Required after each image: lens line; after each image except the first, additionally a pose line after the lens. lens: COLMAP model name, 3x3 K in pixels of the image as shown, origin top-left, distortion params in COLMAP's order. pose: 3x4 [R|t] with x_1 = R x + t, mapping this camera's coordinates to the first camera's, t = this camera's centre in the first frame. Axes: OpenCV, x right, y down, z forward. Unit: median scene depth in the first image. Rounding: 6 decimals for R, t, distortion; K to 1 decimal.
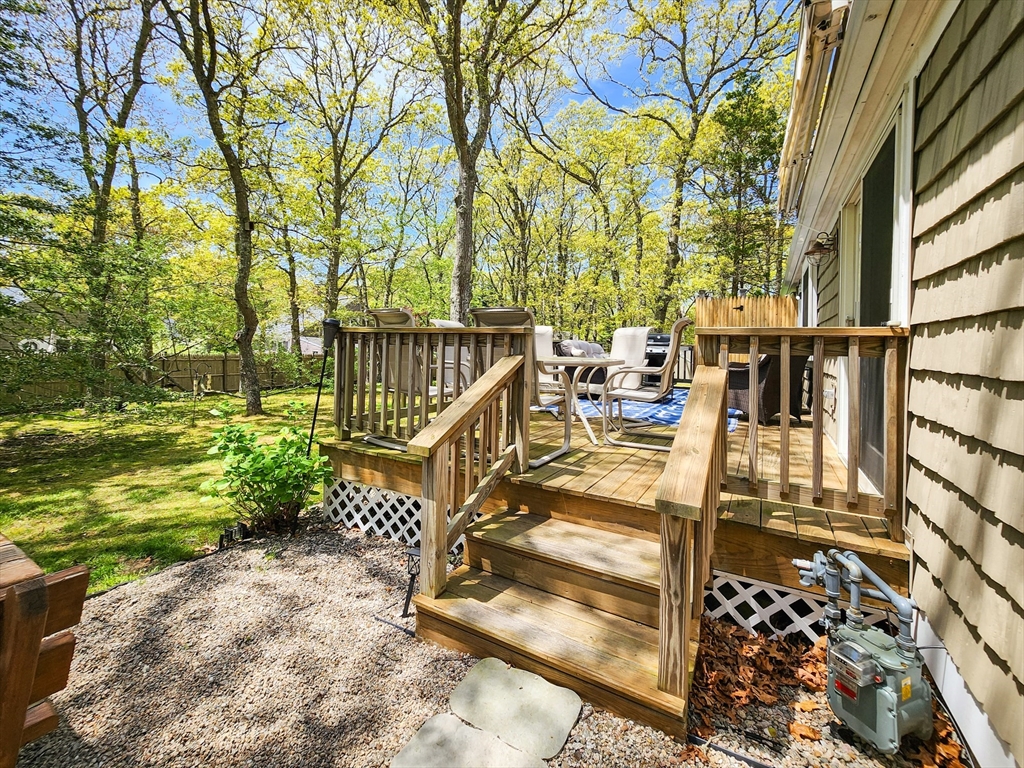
lens RADIAL K [[447.1, 0, 509.1], [0, 447.1, 331.6], [0, 0, 1]] dist [0.002269, -0.000027]
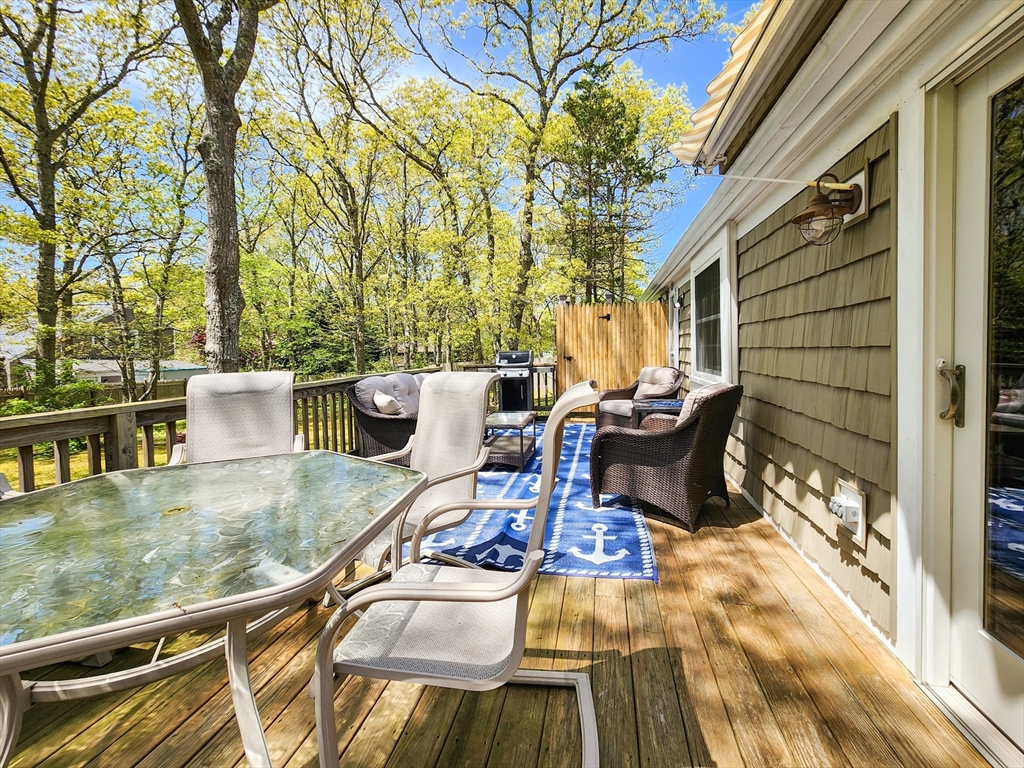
lens RADIAL K [[430.0, 0, 546.3], [0, 430.0, 362.9], [0, 0, 1]] dist [-0.002194, -0.000904]
pose [[0.923302, -0.055888, 0.379987, 0.056735], [0.031116, 0.996989, 0.071031, -0.014507], [-0.382812, -0.053759, 0.922261, 0.159659]]
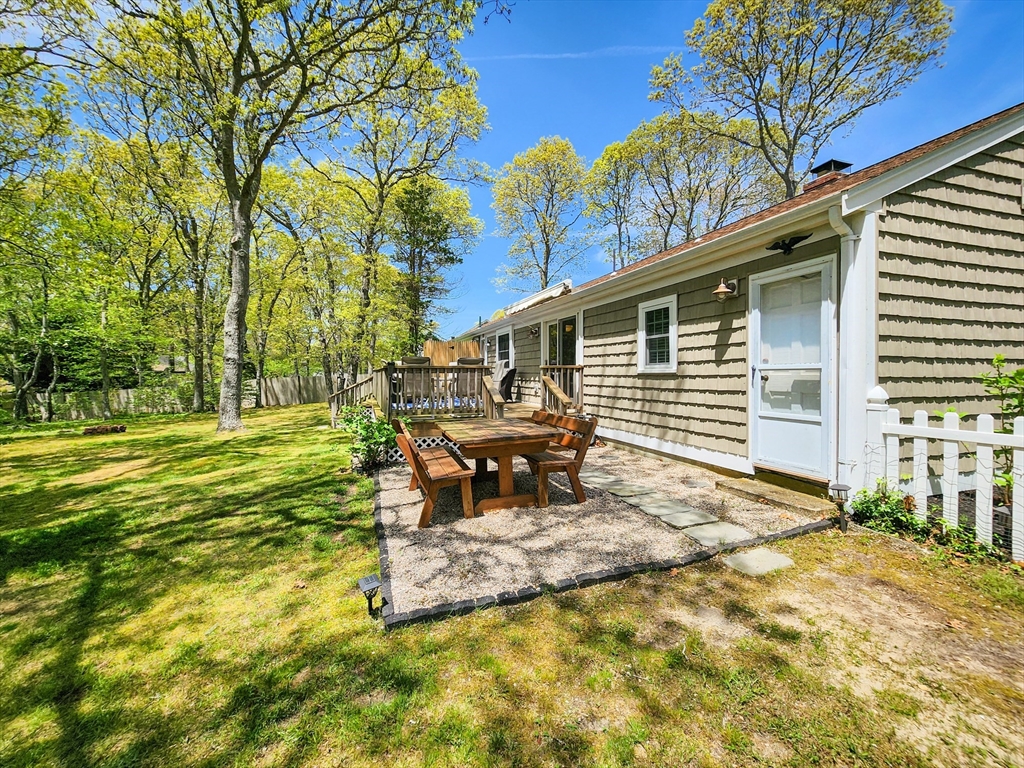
lens RADIAL K [[430.0, 0, 509.6], [0, 430.0, 377.9], [0, 0, 1]] dist [-0.002194, -0.000904]
pose [[0.656309, -0.036231, 0.753622, -0.316134], [-0.003599, 0.998685, 0.051147, -0.011461], [-0.754483, -0.036281, 0.655316, -0.141870]]
